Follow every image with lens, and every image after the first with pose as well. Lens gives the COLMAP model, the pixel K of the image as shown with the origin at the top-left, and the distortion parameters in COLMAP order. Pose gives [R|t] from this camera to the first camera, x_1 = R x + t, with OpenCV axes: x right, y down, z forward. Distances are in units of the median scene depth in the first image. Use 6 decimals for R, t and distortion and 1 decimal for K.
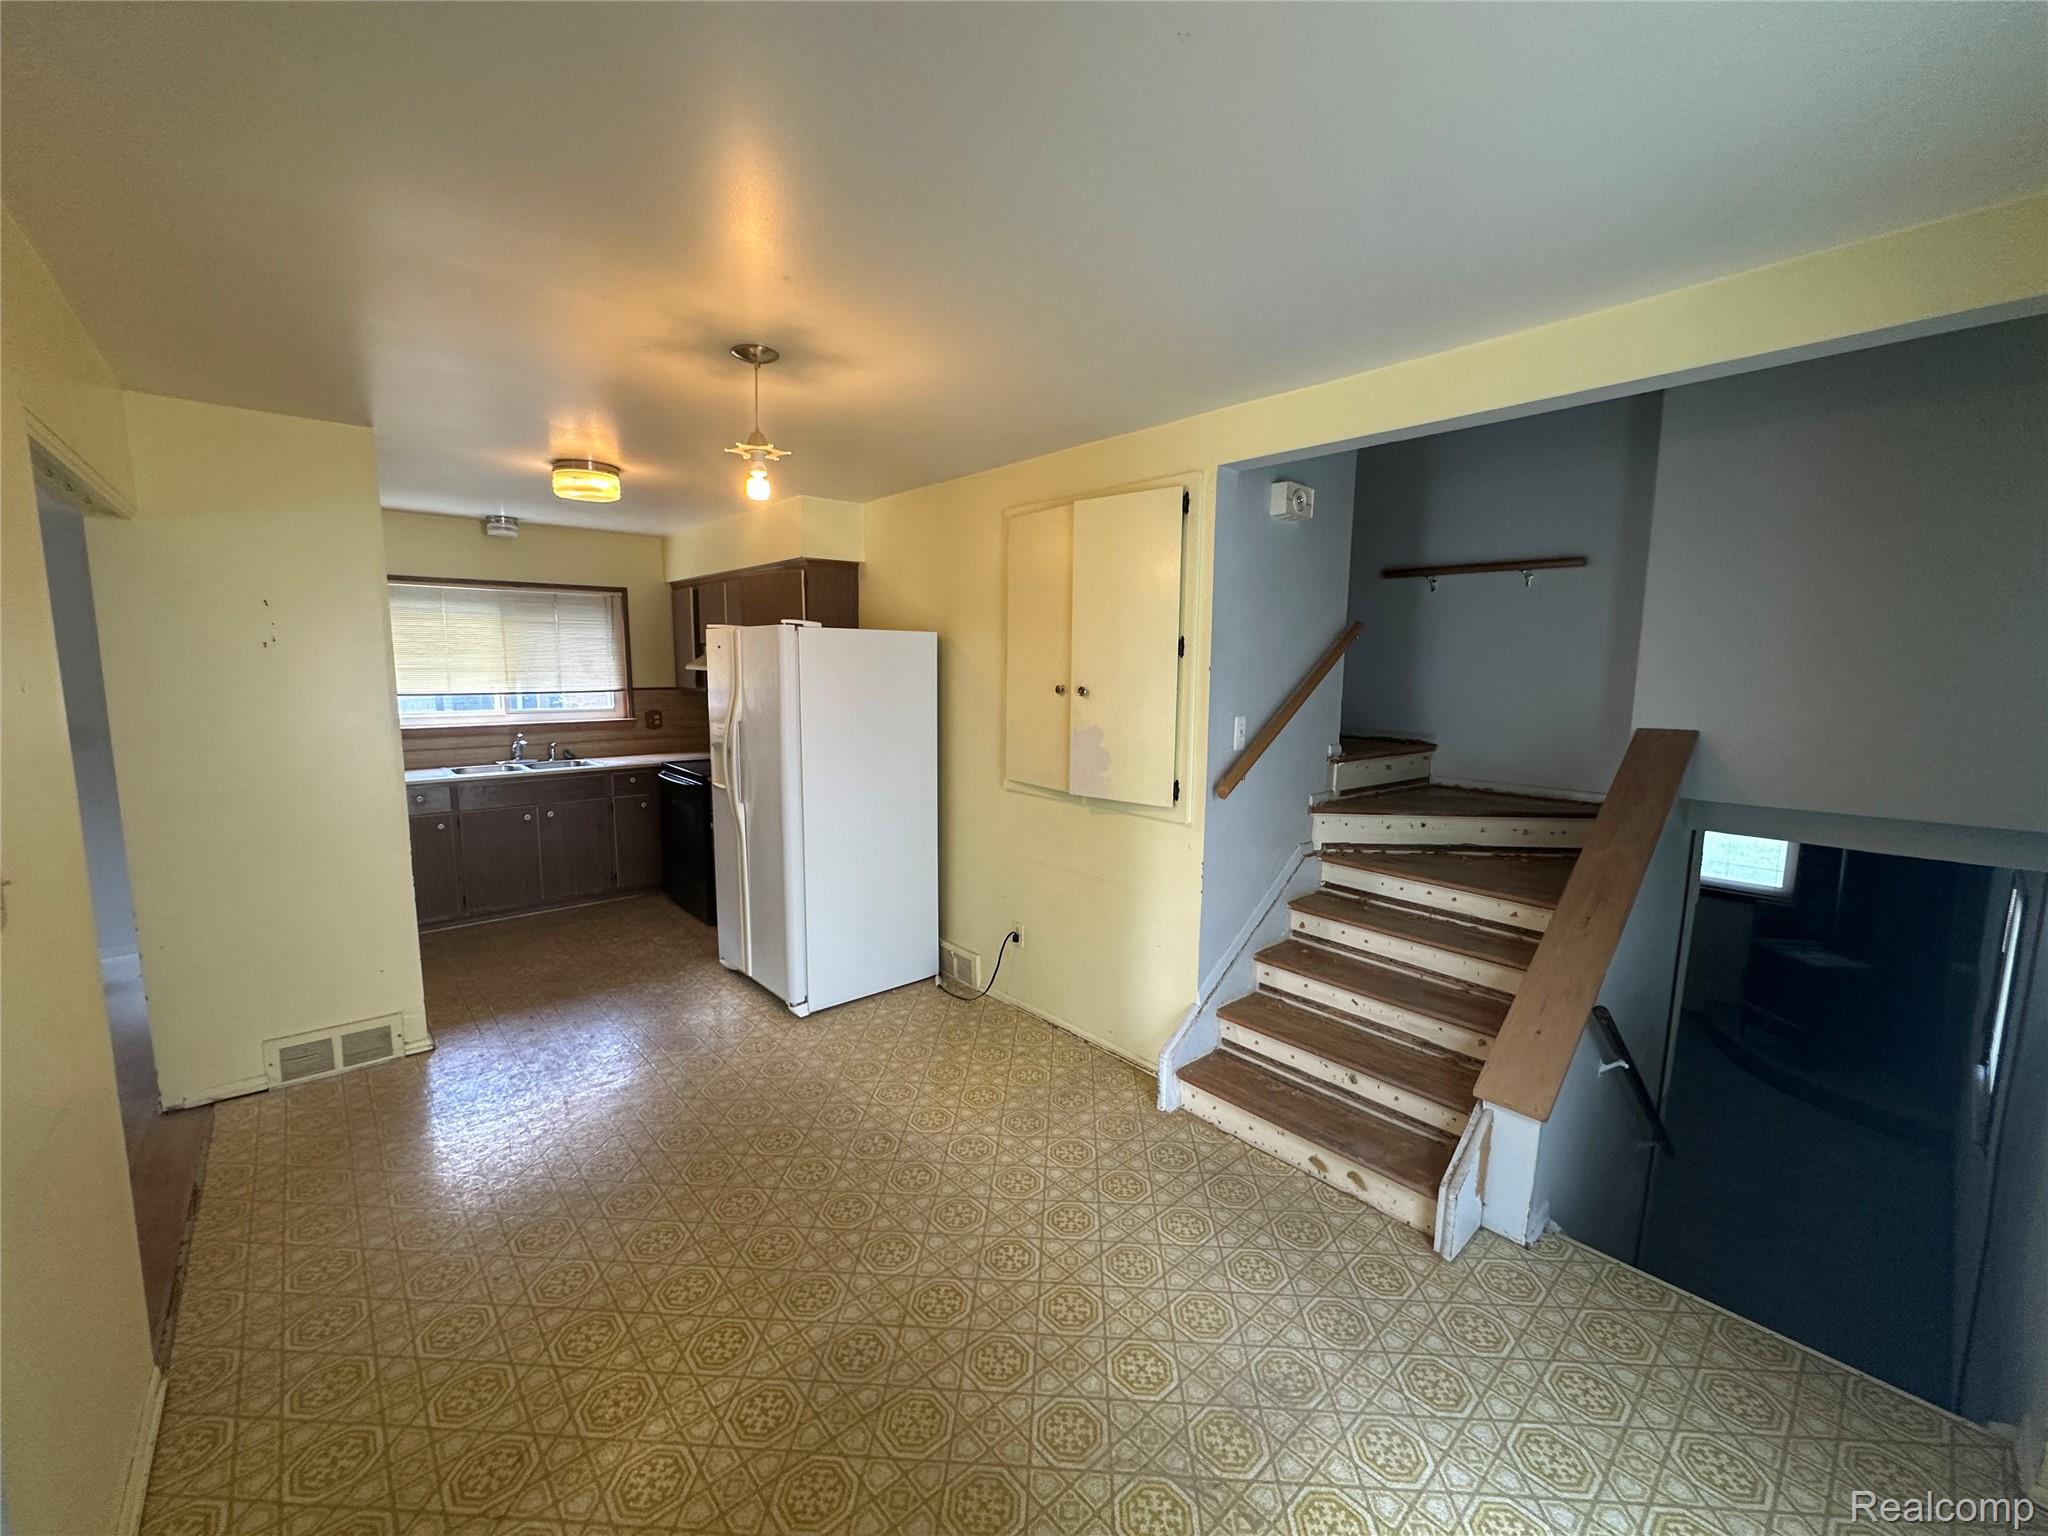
lens RADIAL K [[814.9, 0, 1021.4], [0, 814.9, 770.6], [0, 0, 1]] dist [0.002045, -0.000012]
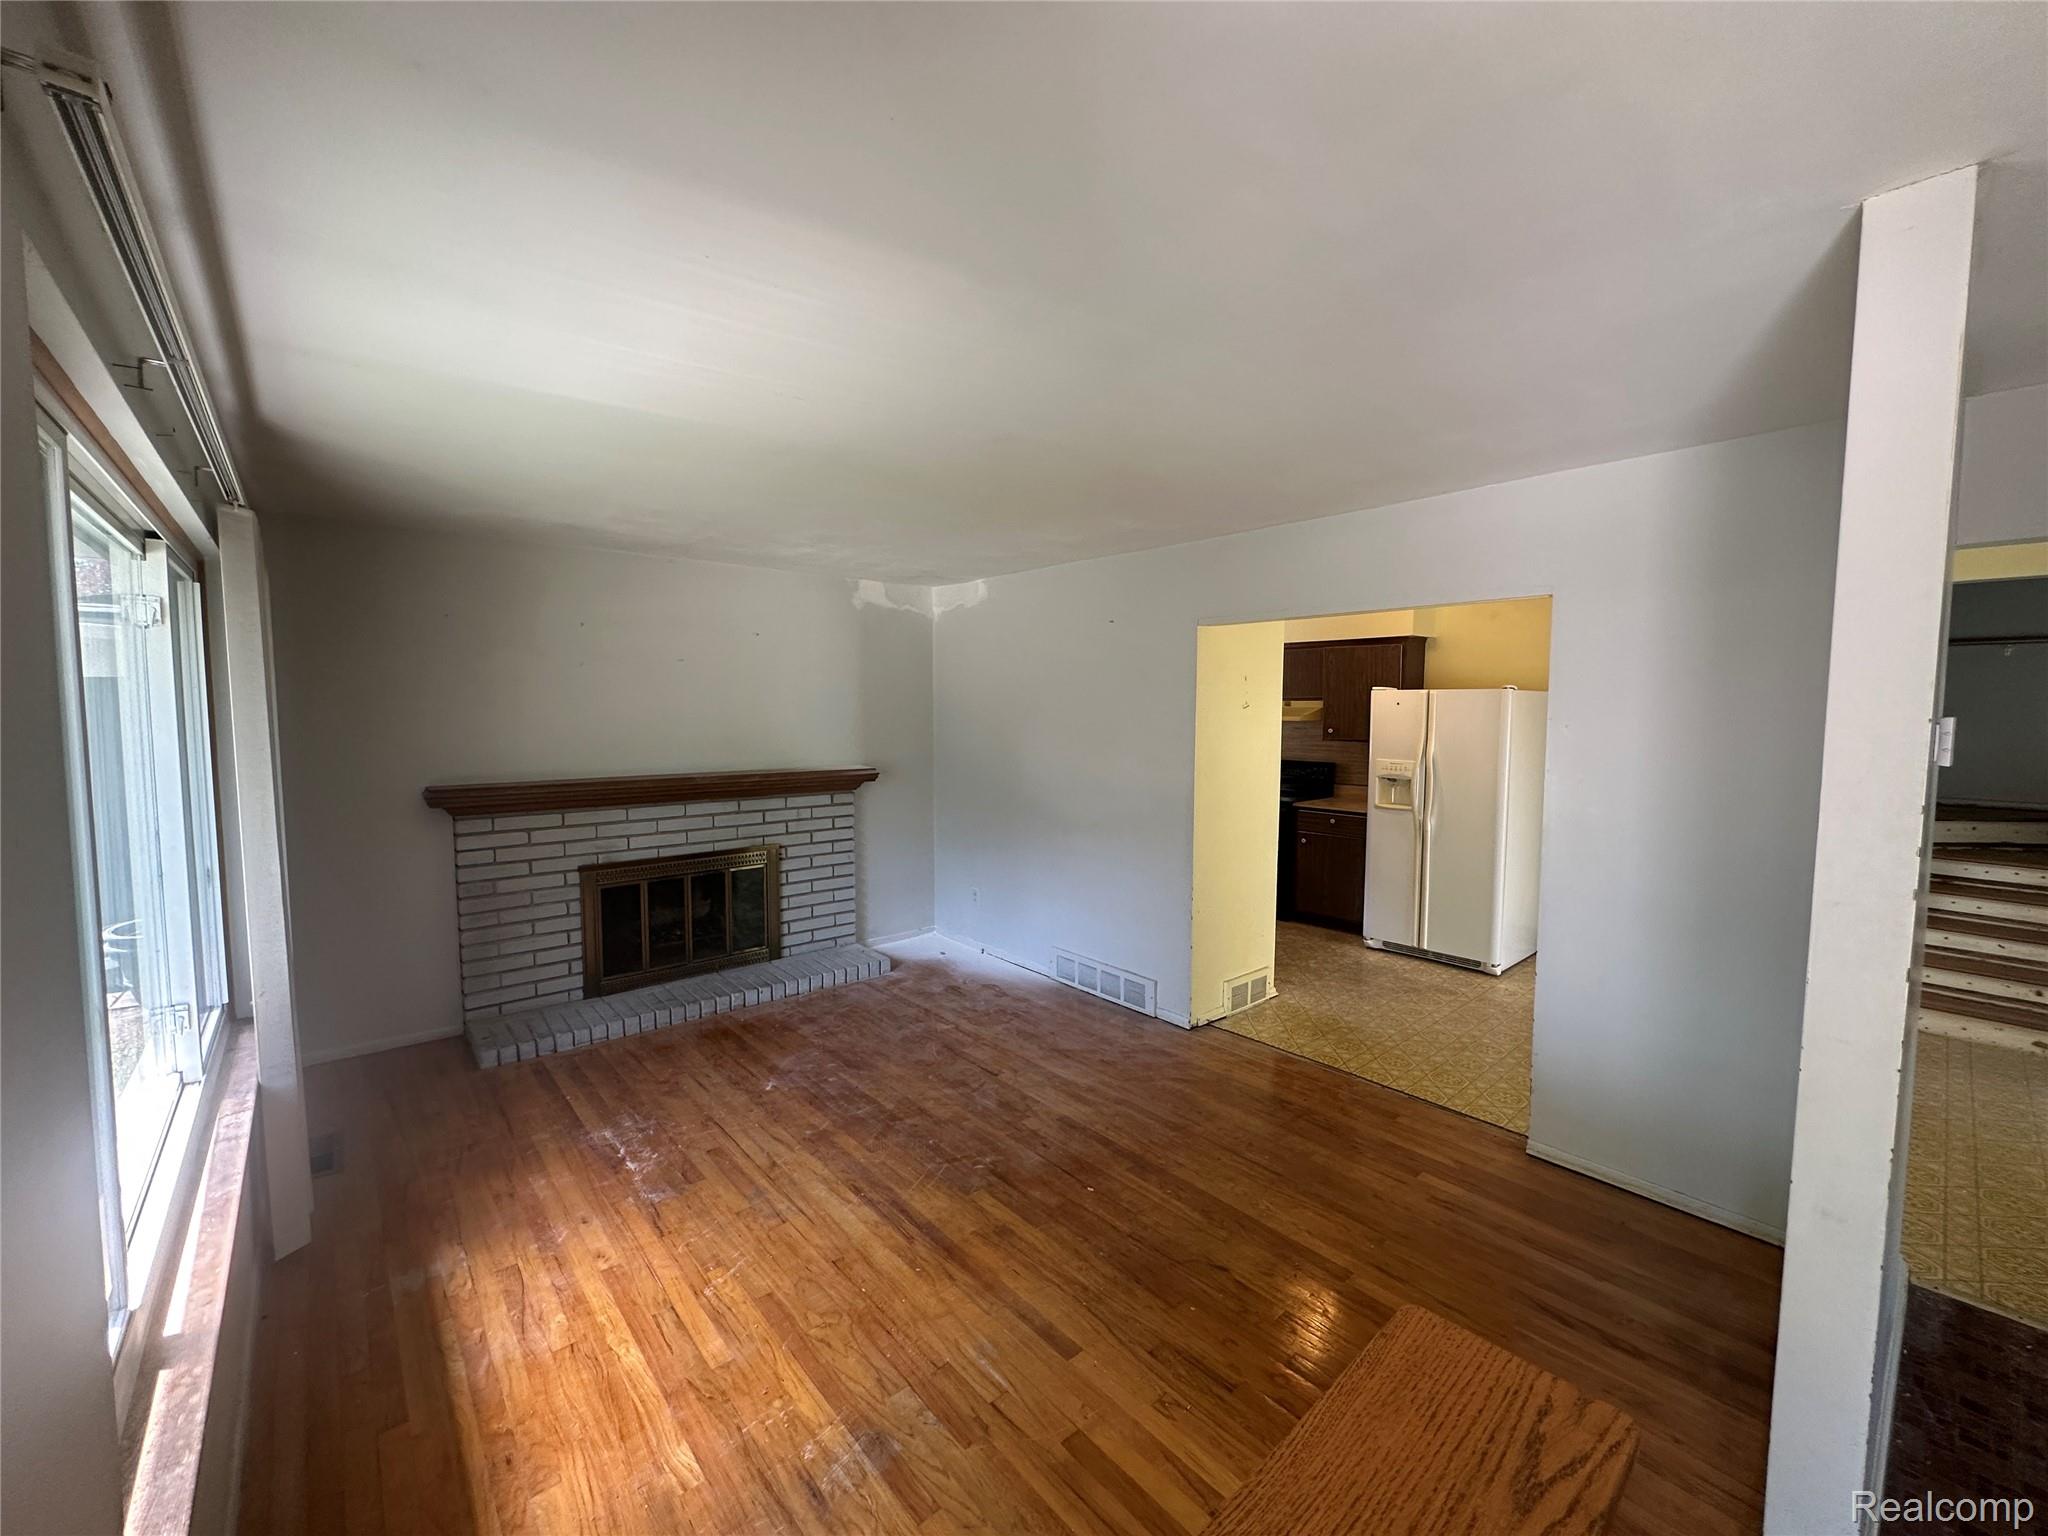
lens RADIAL K [[814.9, 0, 1028.0], [0, 814.9, 766.7], [0, 0, 1]] dist [0.002045, -0.000012]
pose [[0.999962, -0.008457, -0.002096, -1.206159], [0.008332, 0.998519, -0.053754, 0.024875], [0.002547, 0.053734, 0.998552, -0.435908]]
